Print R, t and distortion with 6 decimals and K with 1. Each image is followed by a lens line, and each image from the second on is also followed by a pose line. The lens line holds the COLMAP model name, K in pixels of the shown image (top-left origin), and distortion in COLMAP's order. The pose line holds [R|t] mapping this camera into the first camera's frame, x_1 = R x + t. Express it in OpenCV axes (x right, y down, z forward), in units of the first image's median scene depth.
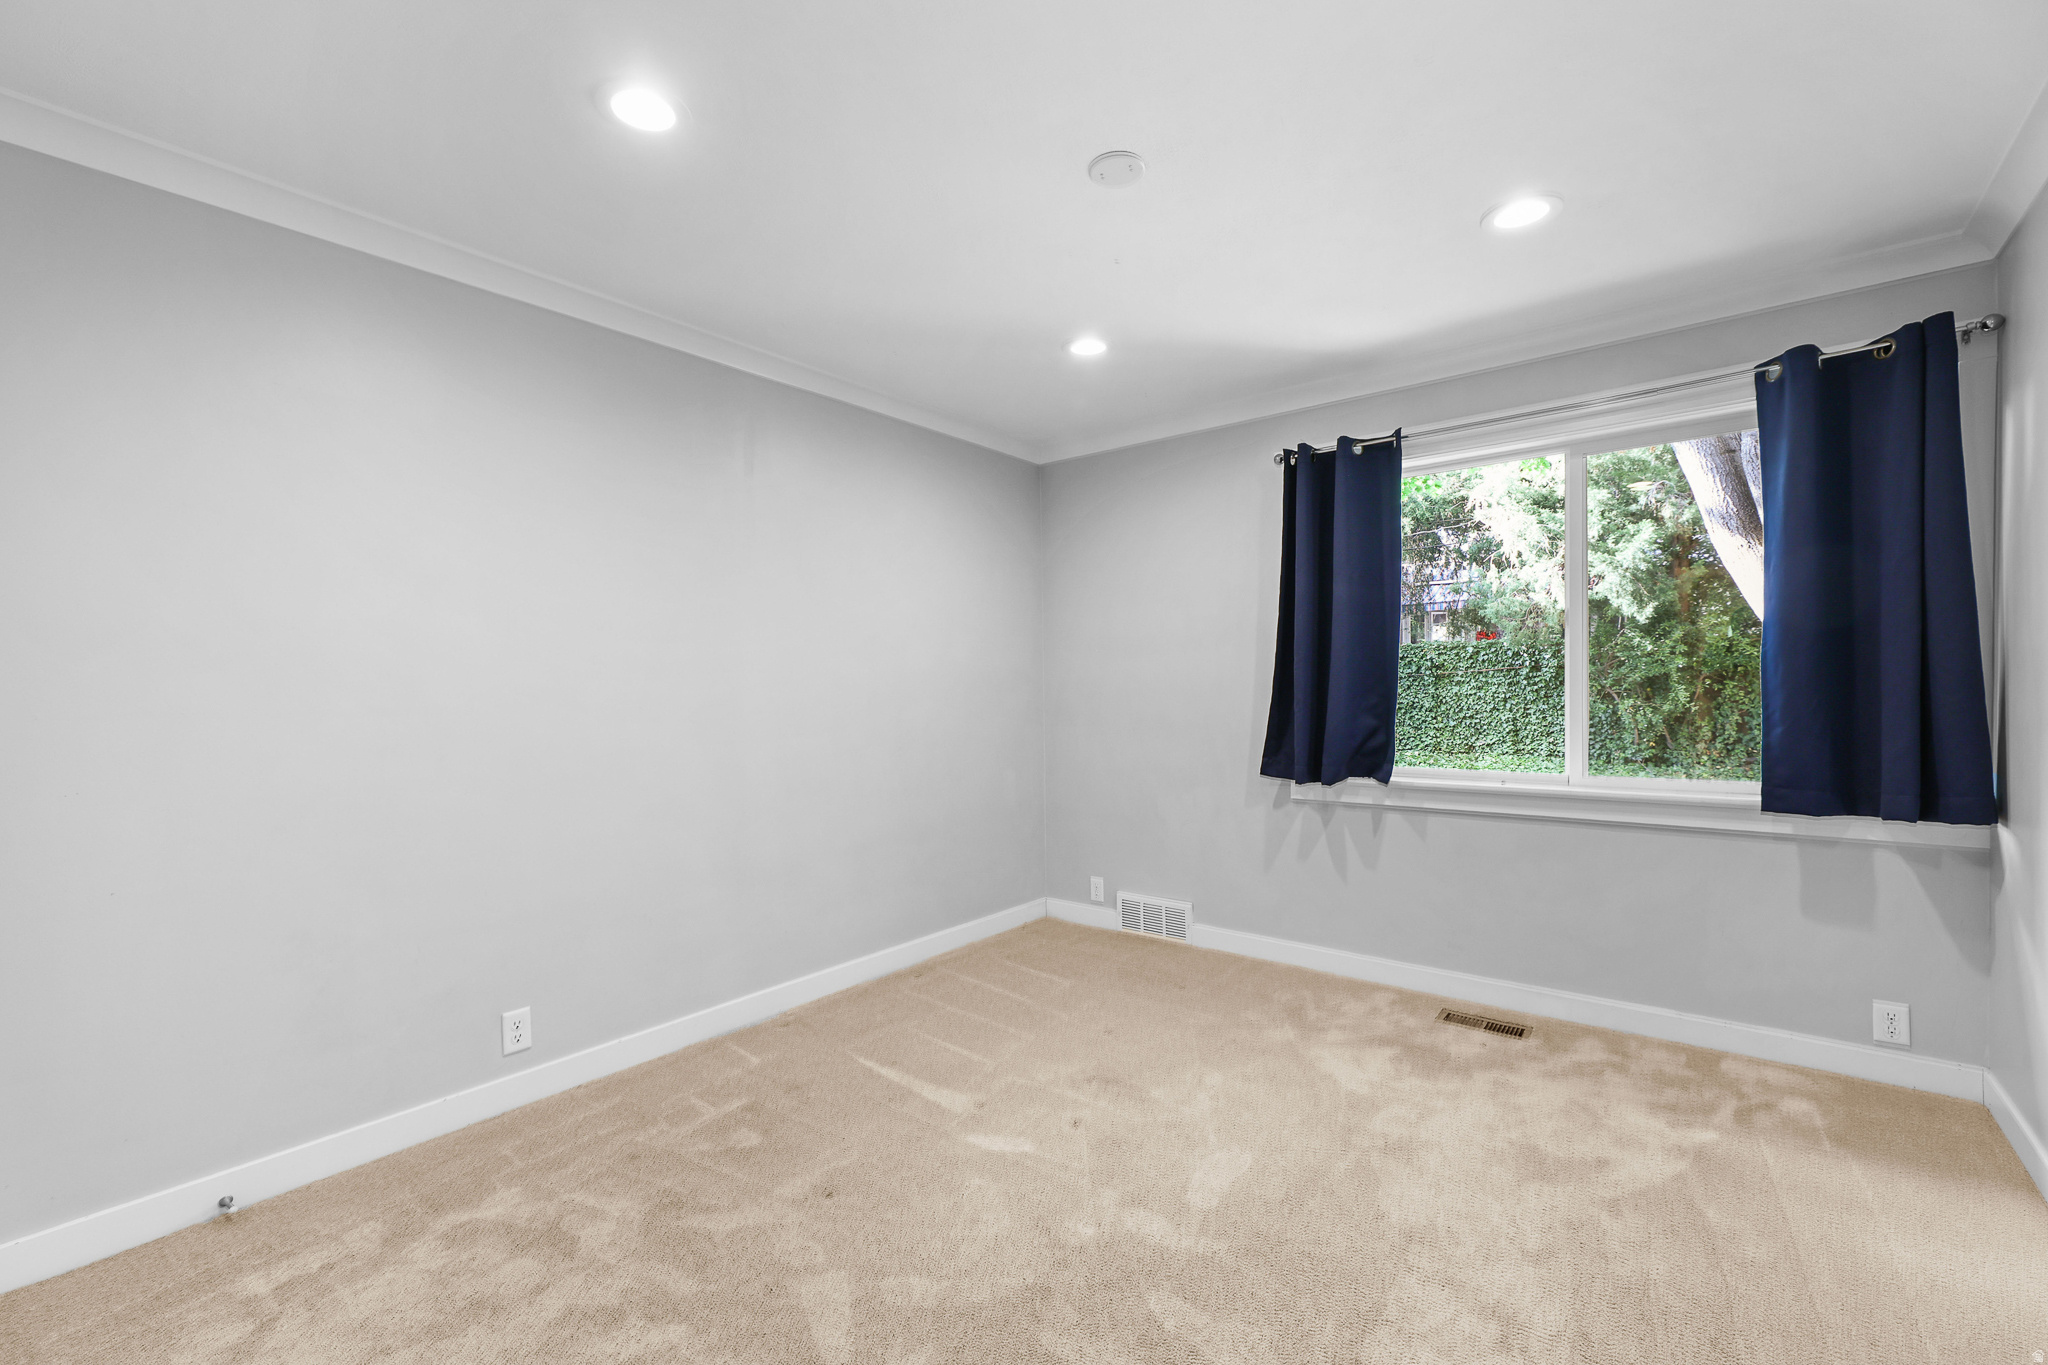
lens RADIAL K [[882.0, 0, 1024.0], [0, 882.0, 682.5], [0, 0, 1]] dist [0.002399, 0.000363]
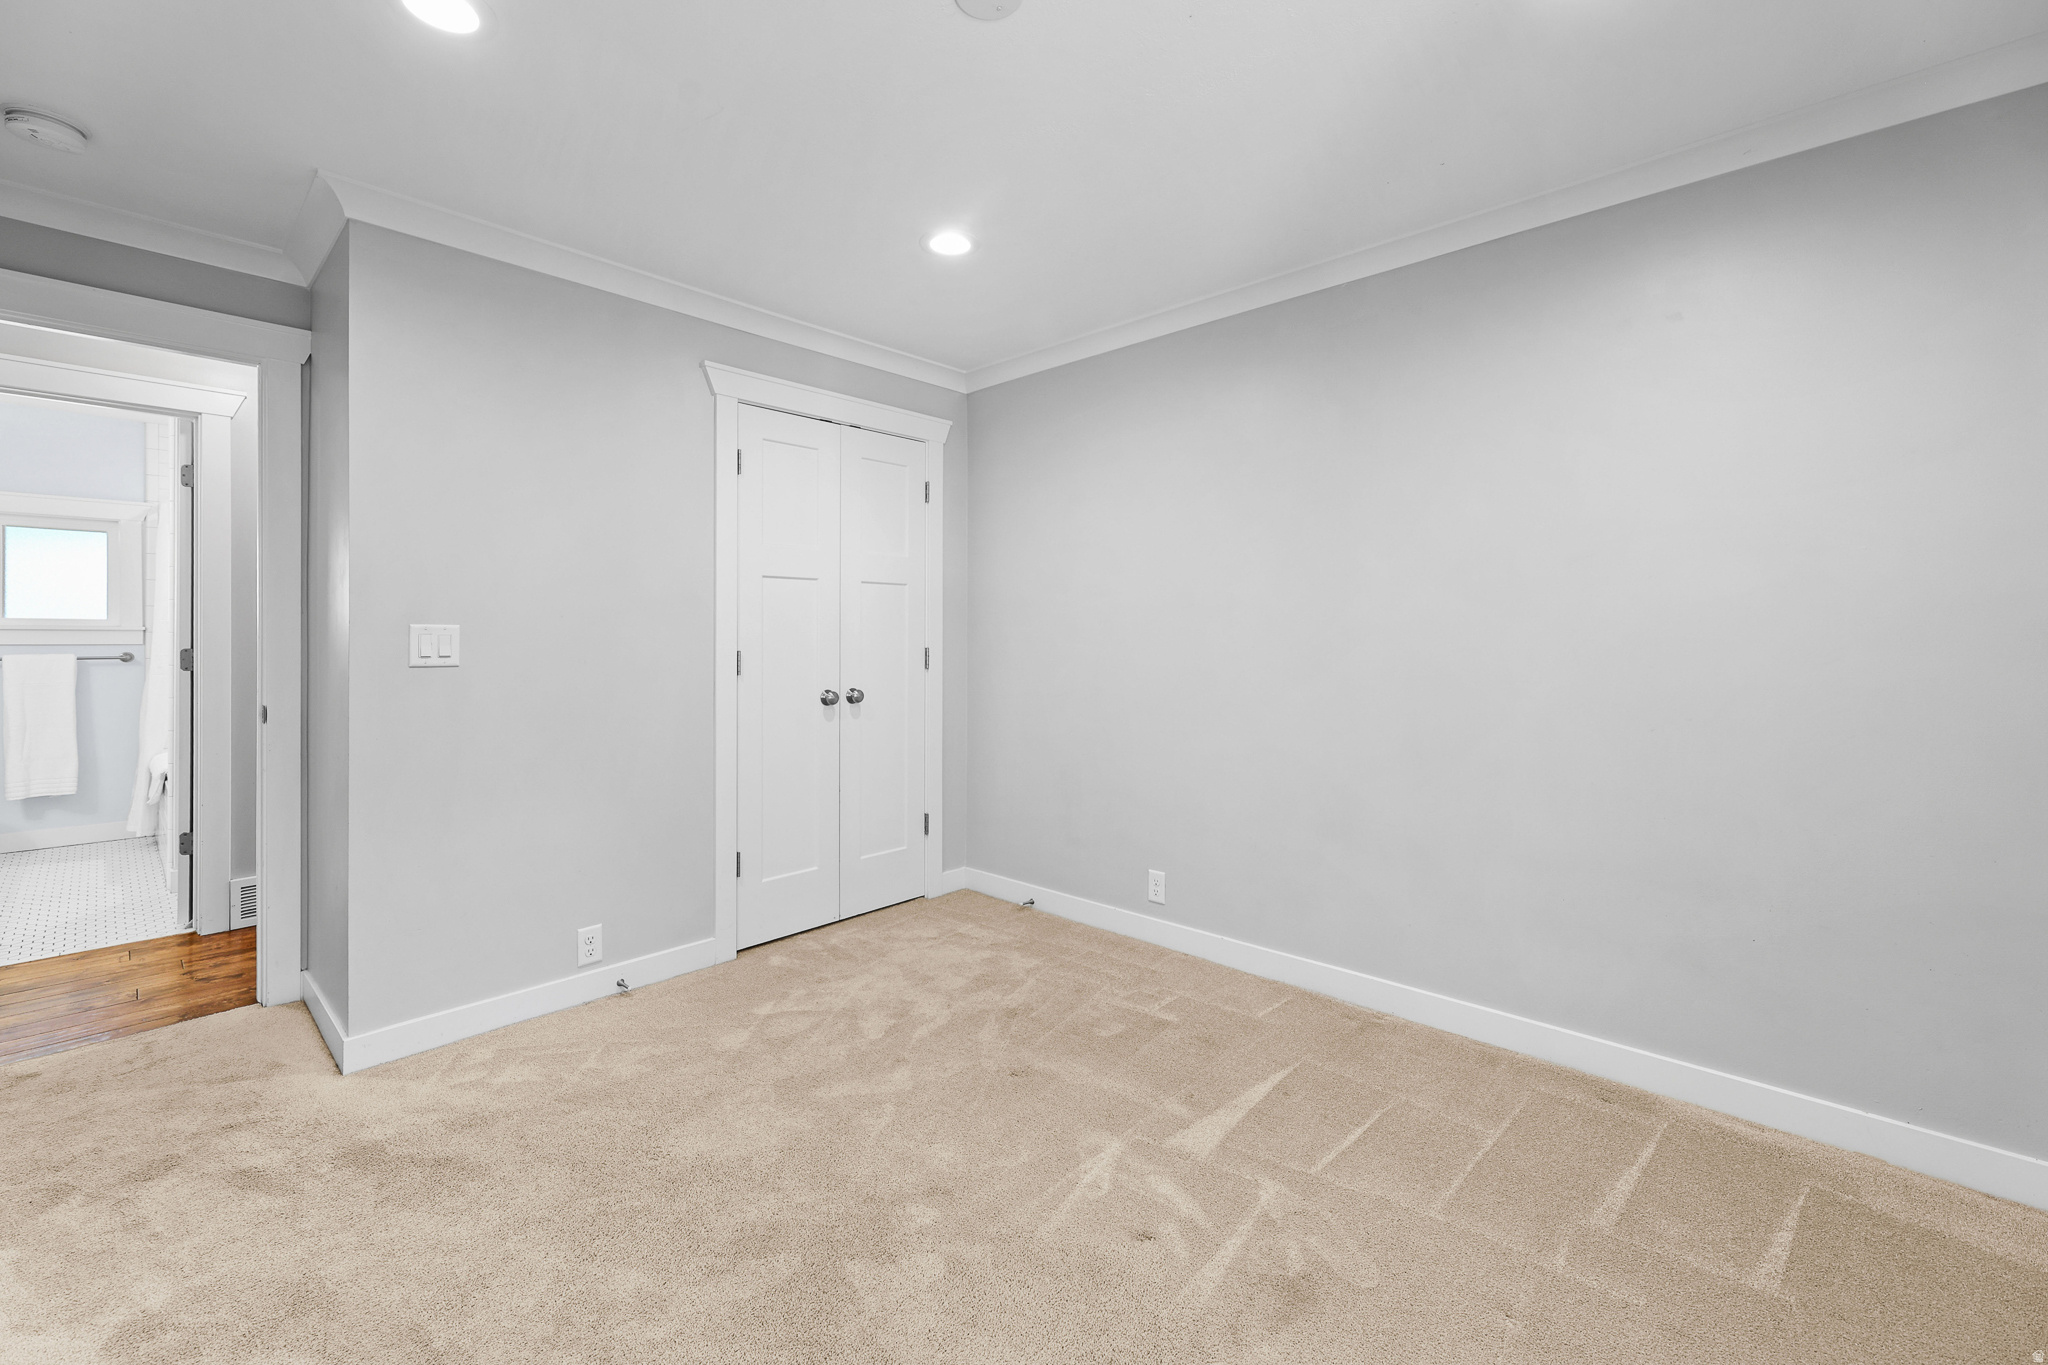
lens RADIAL K [[864.3, 0, 1019.8], [0, 864.3, 619.5], [0, 0, 1]] dist [-0.000594, -0.000023]
pose [[-0.088107, 0.001389, -0.996110, 0.915077], [0.003663, 0.999993, 0.001070, -0.011750], [0.996104, -0.003554, -0.088111, 1.130746]]
